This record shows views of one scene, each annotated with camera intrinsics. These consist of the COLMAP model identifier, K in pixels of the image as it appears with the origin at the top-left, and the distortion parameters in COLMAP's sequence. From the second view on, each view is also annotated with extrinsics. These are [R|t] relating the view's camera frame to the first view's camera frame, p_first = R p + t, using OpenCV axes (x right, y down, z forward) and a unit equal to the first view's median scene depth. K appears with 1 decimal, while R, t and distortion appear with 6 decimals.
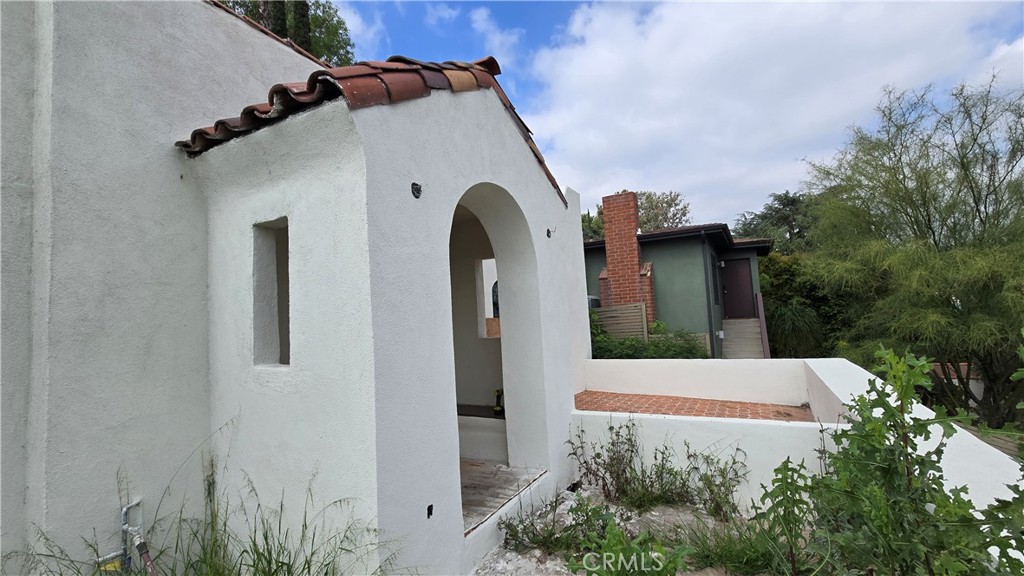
lens RADIAL K [[419.4, 0, 517.9], [0, 419.4, 286.6], [0, 0, 1]] dist [-0.003831, 0.001435]
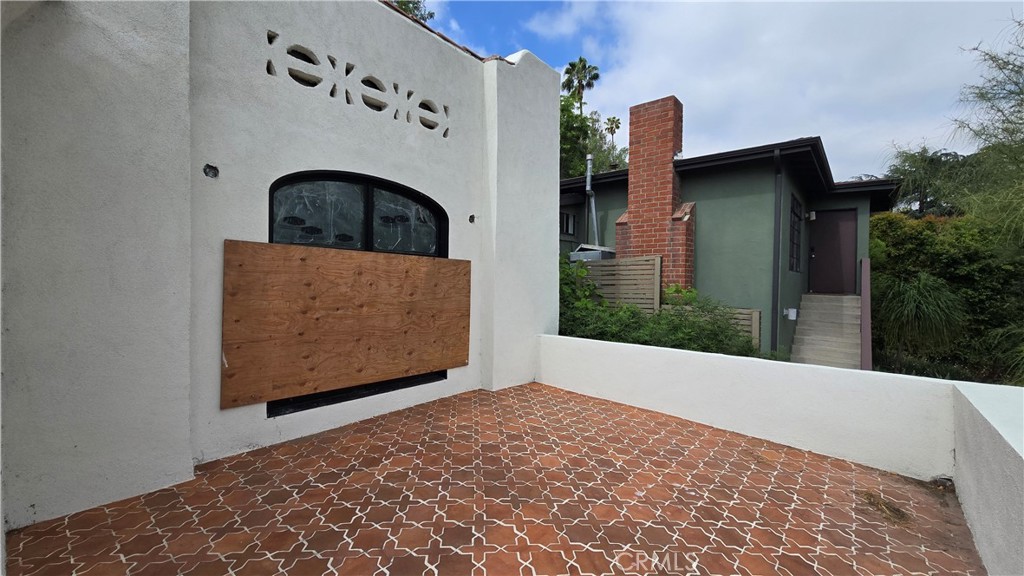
lens RADIAL K [[419.4, 0, 508.8], [0, 419.4, 286.6], [0, 0, 1]] dist [-0.003831, 0.001435]
pose [[0.980648, 0.070805, -0.182526, 0.154757], [-0.053867, 0.993908, 0.096149, 0.029358], [0.188222, -0.084456, 0.978489, 0.256040]]
